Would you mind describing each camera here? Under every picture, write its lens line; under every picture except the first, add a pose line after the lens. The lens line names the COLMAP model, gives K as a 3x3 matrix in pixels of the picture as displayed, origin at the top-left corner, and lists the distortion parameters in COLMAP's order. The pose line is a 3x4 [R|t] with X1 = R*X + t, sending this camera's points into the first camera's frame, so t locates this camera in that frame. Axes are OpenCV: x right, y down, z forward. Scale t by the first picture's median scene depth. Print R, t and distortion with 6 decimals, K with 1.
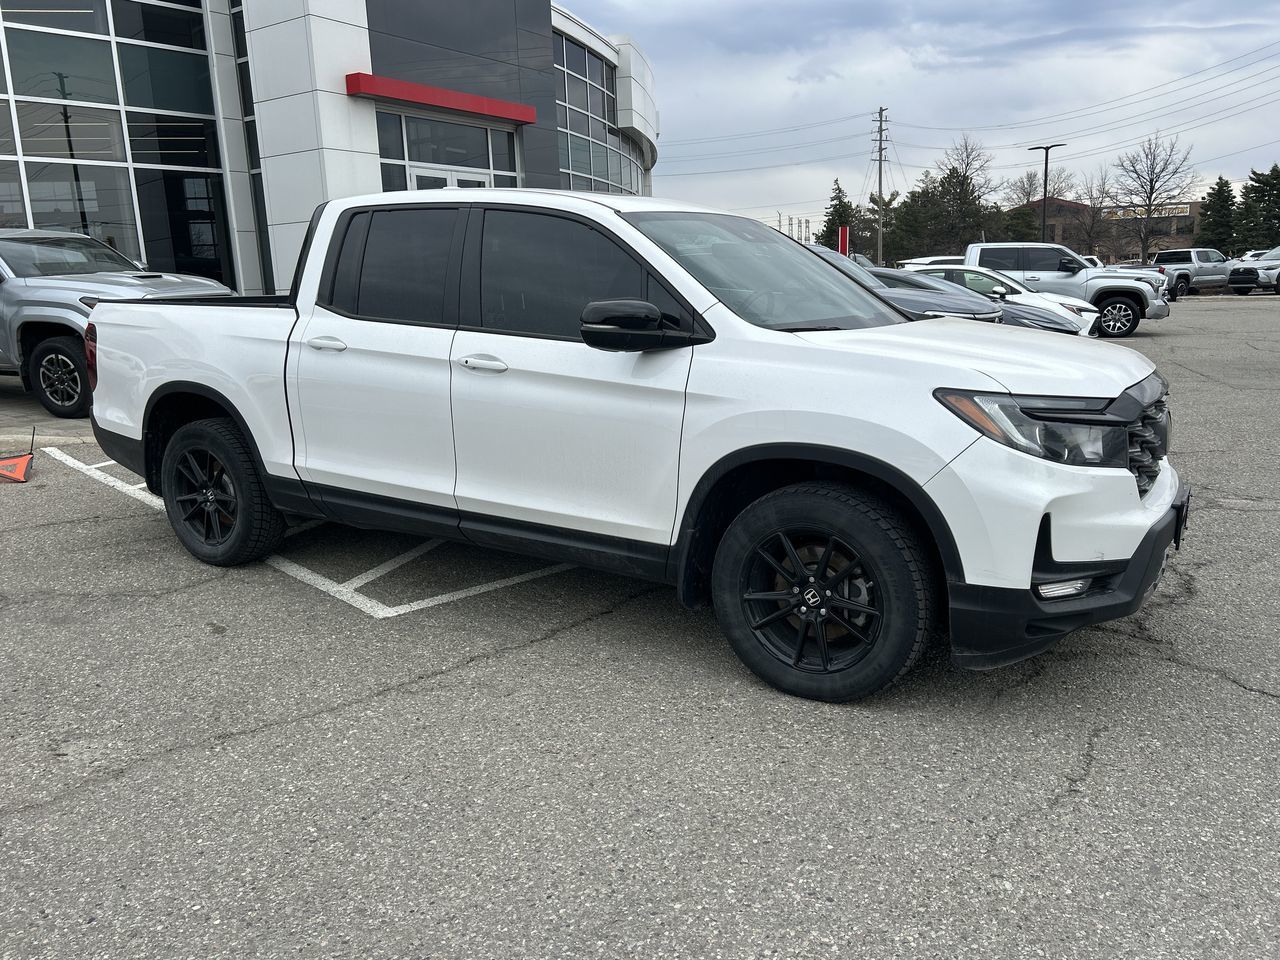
lens RADIAL K [[974.4, 0, 645.6], [0, 974.4, 484.1], [0, 0, 1]] dist [0.053229, -0.050942]
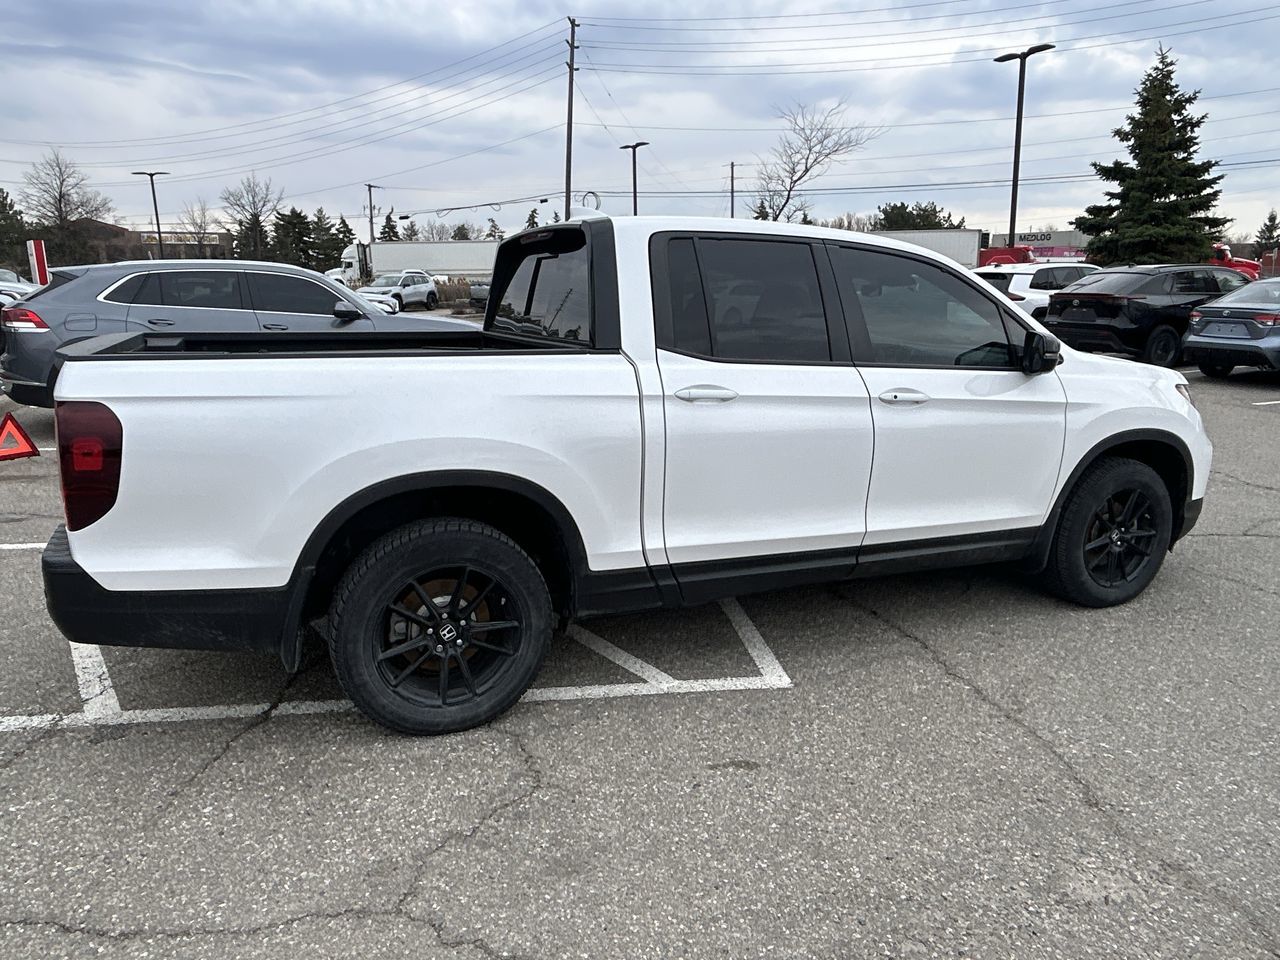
lens RADIAL K [[873.1, 0, 635.4], [0, 873.1, 476.8], [0, 0, 1]] dist [0.003615, -0.012909]
pose [[0.574612, -0.156894, 0.803247, -0.960524], [0.159026, 0.984151, 0.078468, -0.139782], [-0.802828, 0.082649, 0.590455, 0.607915]]
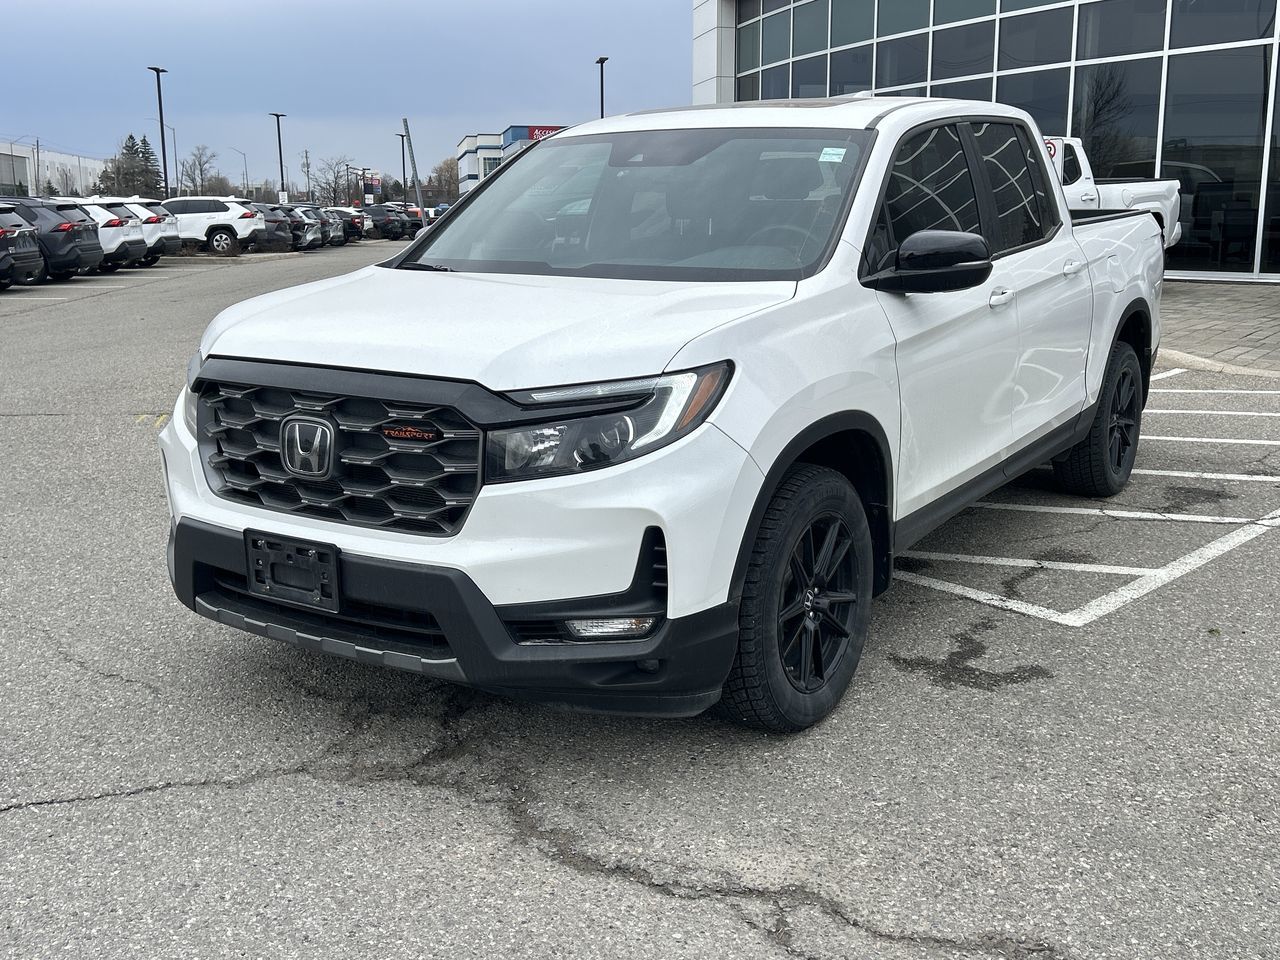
lens RADIAL K [[1300.8, 0, 652.3], [0, 1300.8, 464.0], [0, 0, 1]] dist [0.092746, -0.171552]
pose [[-0.020595, 0.221271, -0.974995, 1.165525], [-0.196751, 0.955235, 0.220943, -0.240852], [0.980237, 0.196382, 0.023862, 0.986238]]
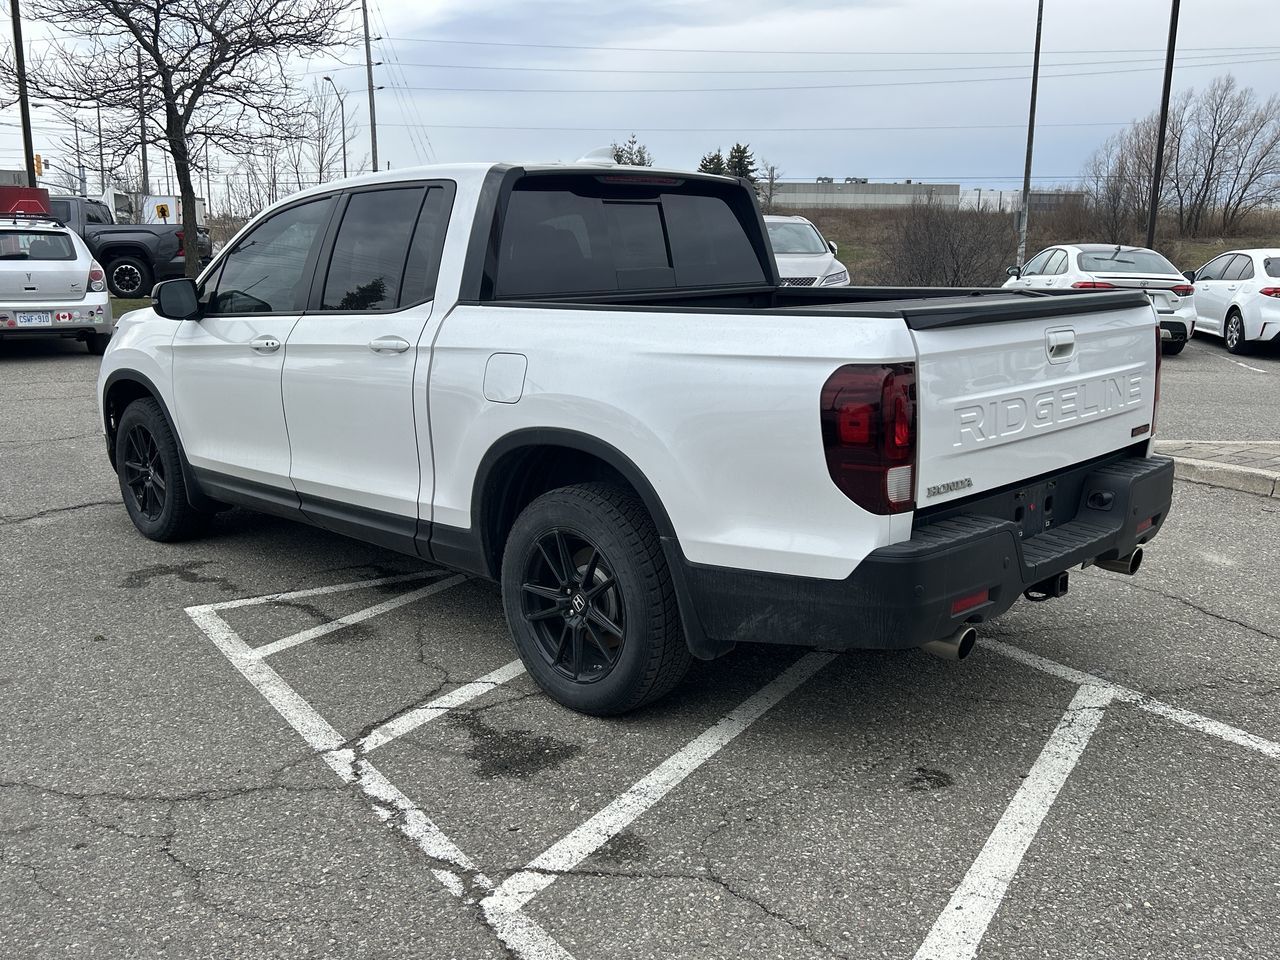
lens RADIAL K [[1138.0, 0, 642.1], [0, 1138.0, 476.3], [0, 0, 1]] dist [0.068838, -0.085878]
pose [[-0.976201, -0.026313, 0.215266, -0.501575], [0.061140, 0.918956, 0.389592, -0.482139], [-0.208071, 0.393481, -0.895477, 2.227452]]
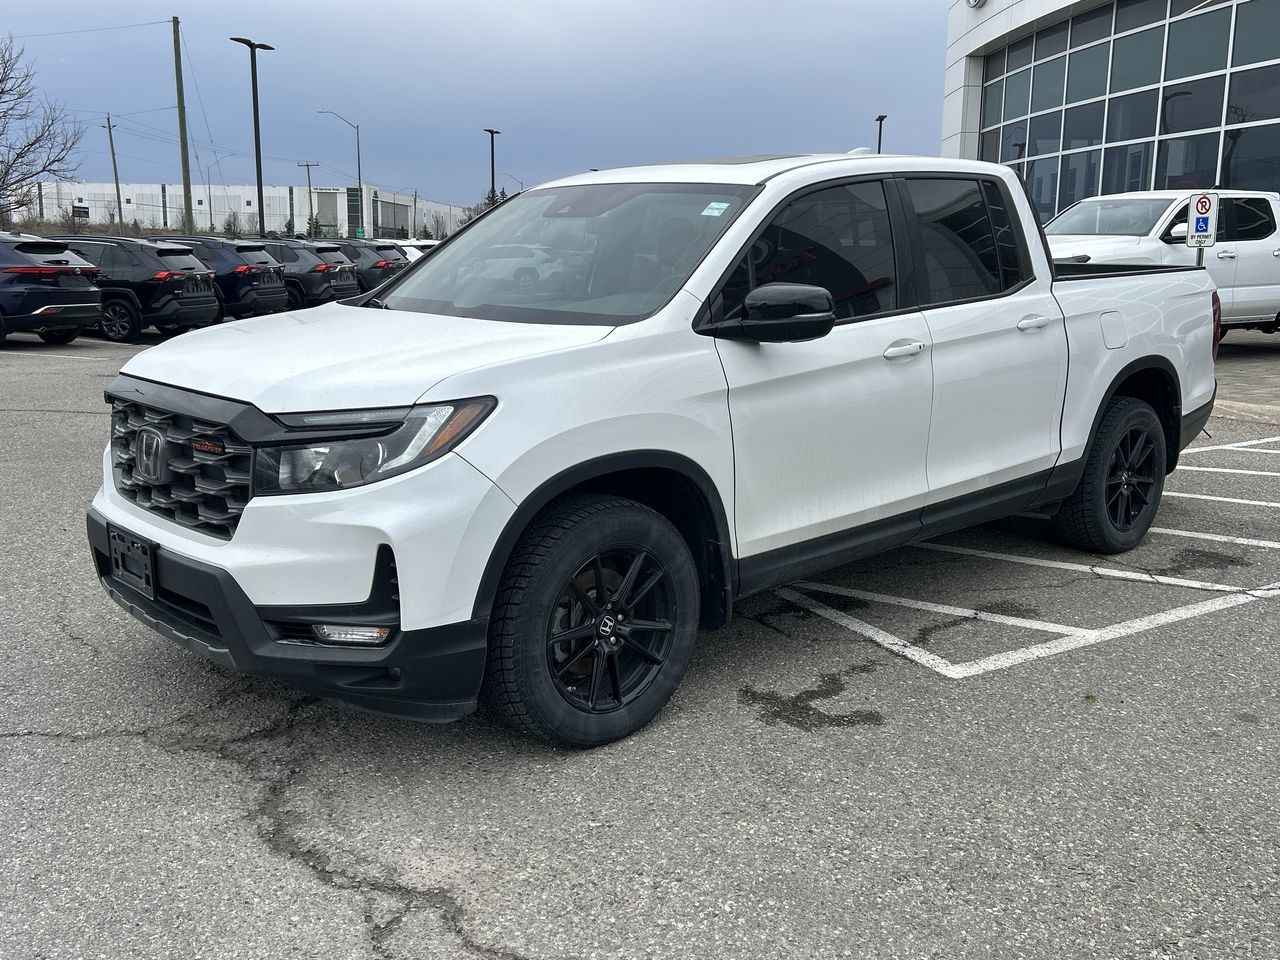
lens RADIAL K [[1190.3, 0, 652.1], [0, 1190.3, 471.4], [0, 0, 1]] dist [0.104867, -0.186822]
pose [[-0.257889, 0.199702, -0.945311, 1.105854], [-0.200142, 0.946142, 0.254478, -0.305271], [0.945218, 0.254824, -0.204031, 1.291930]]
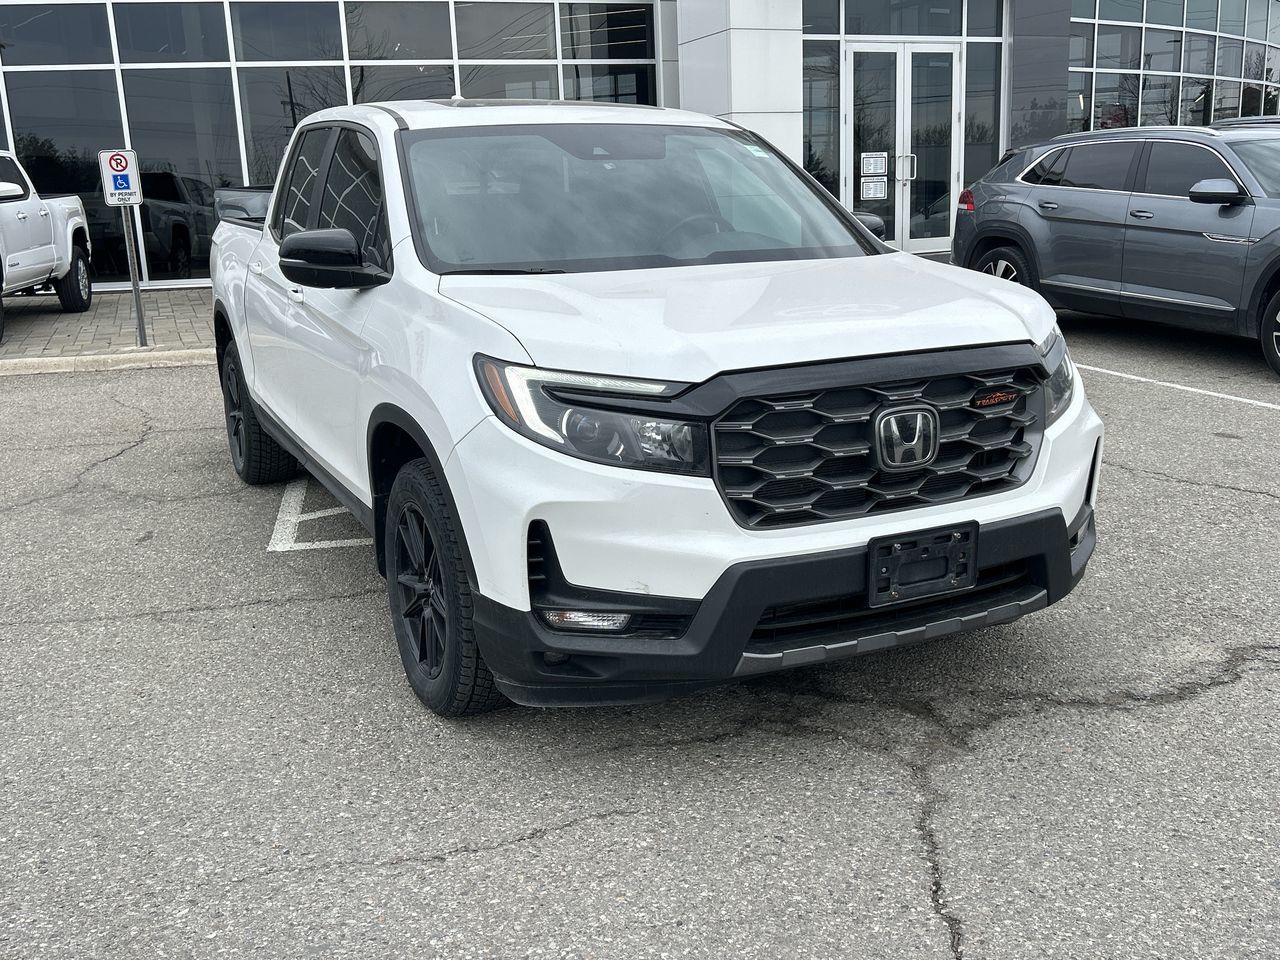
lens RADIAL K [[1218.4, 0, 641.1], [0, 1218.4, 480.4], [0, 0, 1]] dist [0.079853, -0.137081]
pose [[0.851337, 0.117058, -0.511394, 0.655057], [-0.096628, 0.993099, 0.066459, -0.050284], [0.515644, -0.007164, 0.856773, 0.136506]]
